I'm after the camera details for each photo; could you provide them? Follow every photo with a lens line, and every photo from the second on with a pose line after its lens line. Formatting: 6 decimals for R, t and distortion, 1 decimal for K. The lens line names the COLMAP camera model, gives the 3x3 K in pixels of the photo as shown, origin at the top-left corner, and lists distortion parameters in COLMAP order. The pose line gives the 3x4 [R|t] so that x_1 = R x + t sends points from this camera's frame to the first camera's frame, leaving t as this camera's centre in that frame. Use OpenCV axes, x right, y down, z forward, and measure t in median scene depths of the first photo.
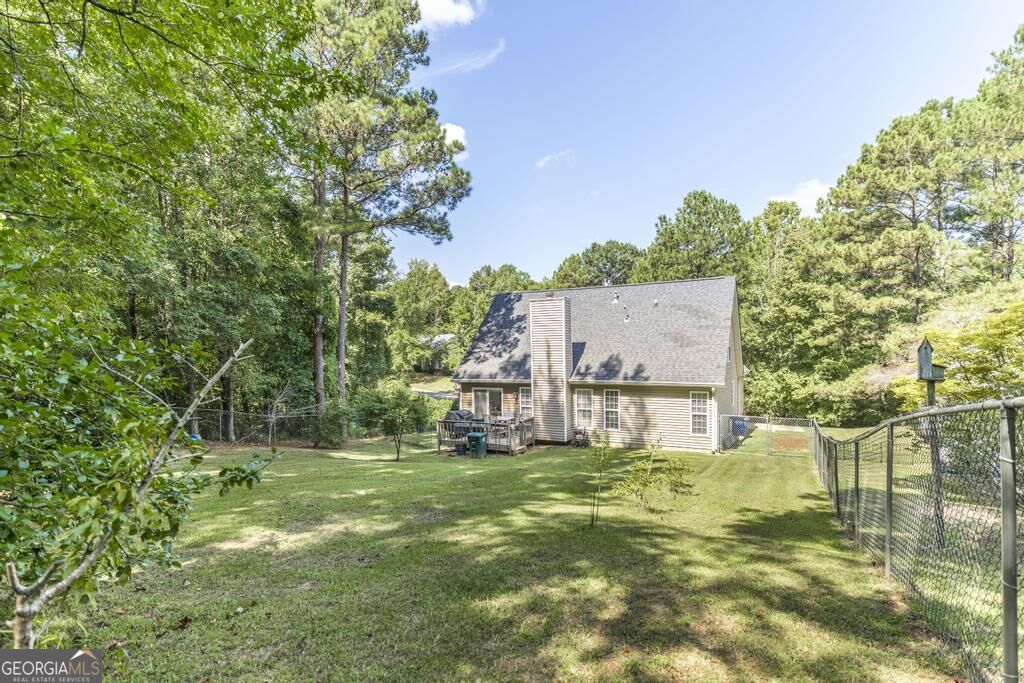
lens RADIAL K [[501.6, 0, 514.9], [0, 501.6, 362.0], [0, 0, 1]] dist [0.000801, 0.000256]
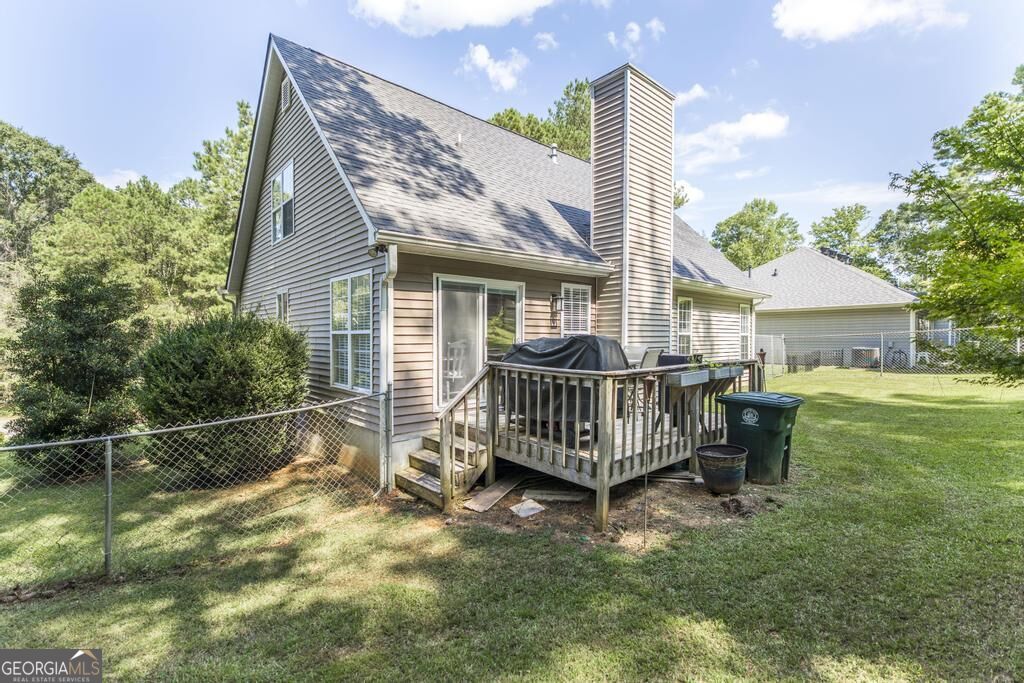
lens RADIAL K [[452.2, 0, 512.0], [0, 452.2, 341.5], [0, 0, 1]] dist [0.021876, 0.000089]
pose [[0.367738, 0.005013, 0.929916, -0.320063], [0.013320, 0.999854, -0.010658, 0.095860], [-0.929834, 0.016306, 0.367618, 0.891415]]
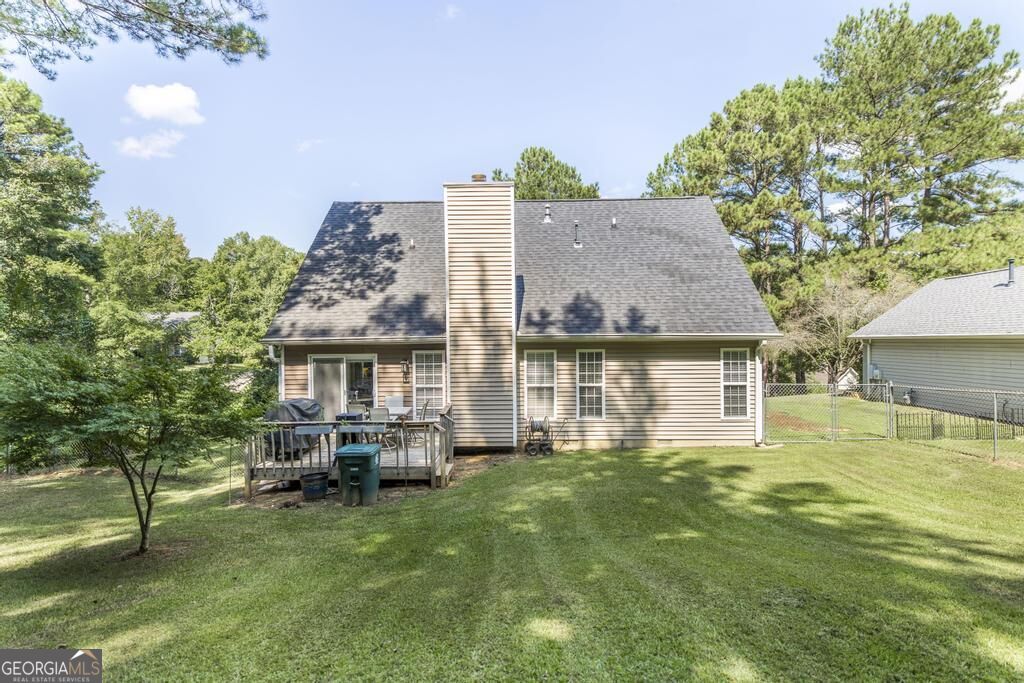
lens RADIAL K [[488.4, 0, 512.0], [0, 488.4, 341.5], [0, 0, 1]] dist [0.001431, 0.000332]
pose [[0.892738, 0.004780, 0.450550, -0.128829], [0.006027, 0.999728, -0.022549, 0.051406], [-0.450535, 0.022846, 0.892466, 0.476040]]
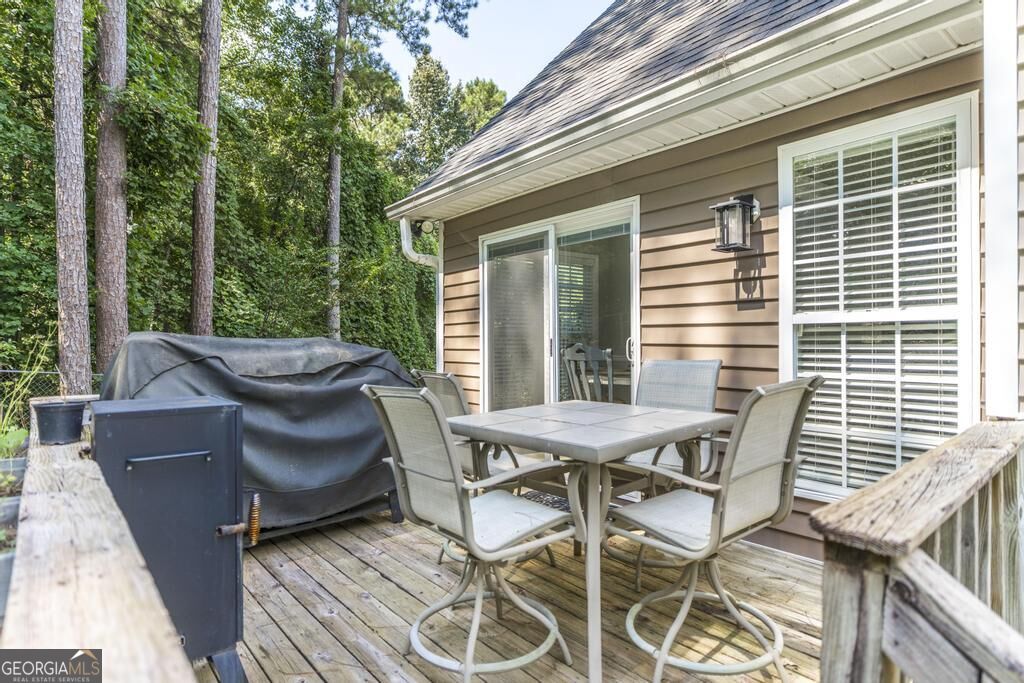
lens RADIAL K [[564.8, 0, 512.0], [0, 564.8, 341.5], [0, 0, 1]] dist [0.000075, -0.000006]
pose [[0.921030, 0.007519, -0.389419, 0.003704], [-0.012519, 0.999869, -0.010302, 0.092737], [0.389291, 0.014364, 0.921003, 0.845180]]
